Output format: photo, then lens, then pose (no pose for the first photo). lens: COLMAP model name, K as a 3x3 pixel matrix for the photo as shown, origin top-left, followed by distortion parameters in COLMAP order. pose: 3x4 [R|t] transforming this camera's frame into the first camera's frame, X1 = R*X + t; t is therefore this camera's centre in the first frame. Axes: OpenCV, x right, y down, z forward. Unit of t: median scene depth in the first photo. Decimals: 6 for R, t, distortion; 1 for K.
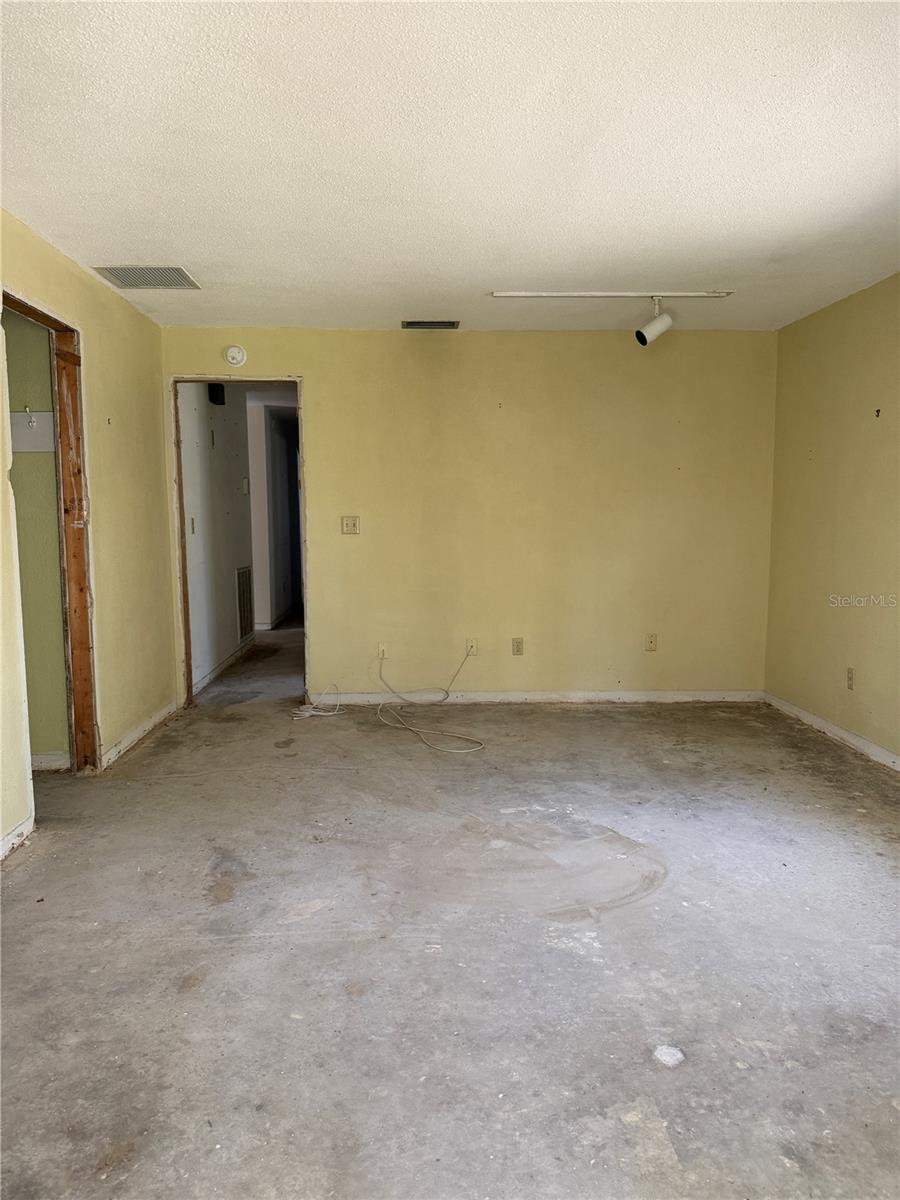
lens RADIAL K [[847.1, 0, 450.8], [0, 847.1, 600.4], [0, 0, 1]] dist [0.046606, -0.062902]
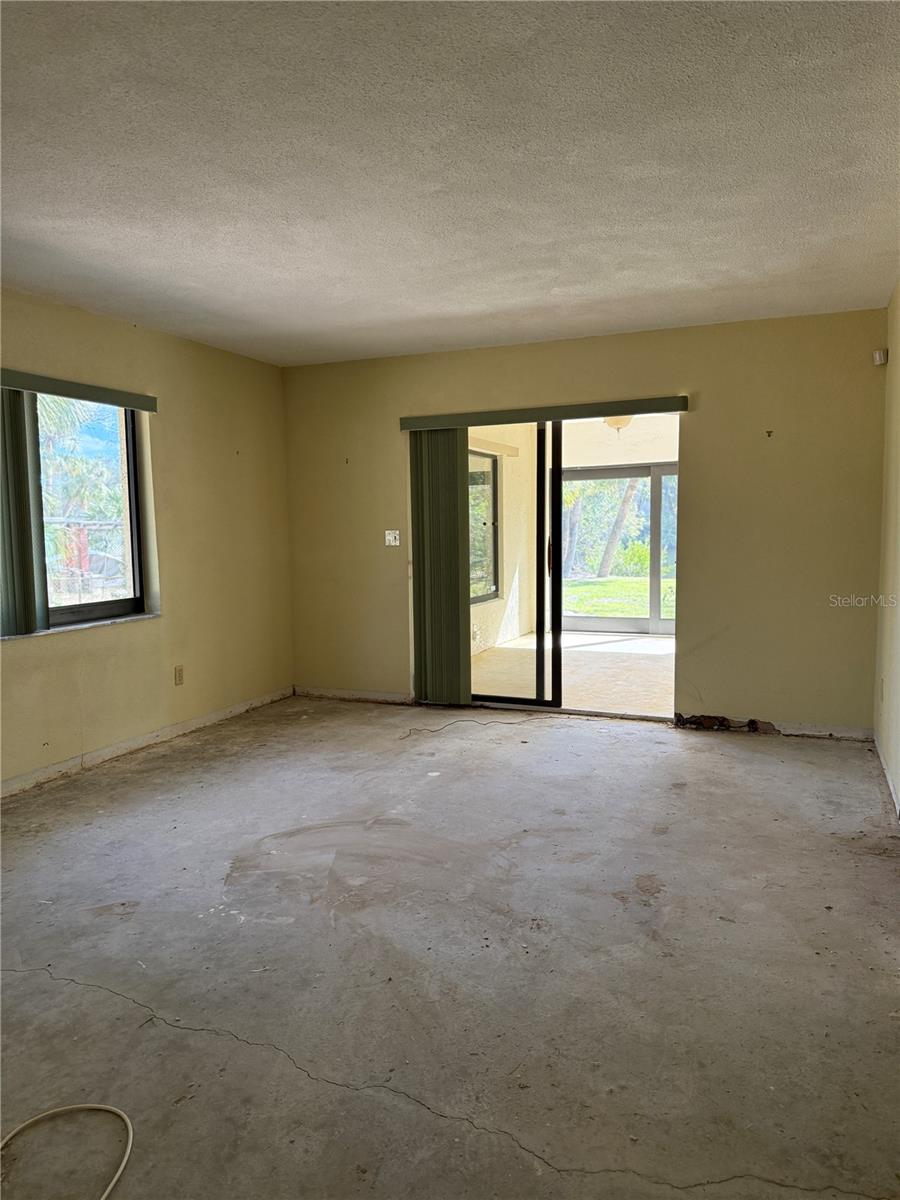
lens RADIAL K [[847.1, 0, 449.9], [0, 847.1, 600.2], [0, 0, 1]] dist [0.046606, -0.062902]
pose [[-0.903899, -0.020453, 0.427256, -0.428876], [0.062348, 0.981889, 0.178905, -0.178214], [-0.423177, 0.188350, -0.886253, 1.721188]]
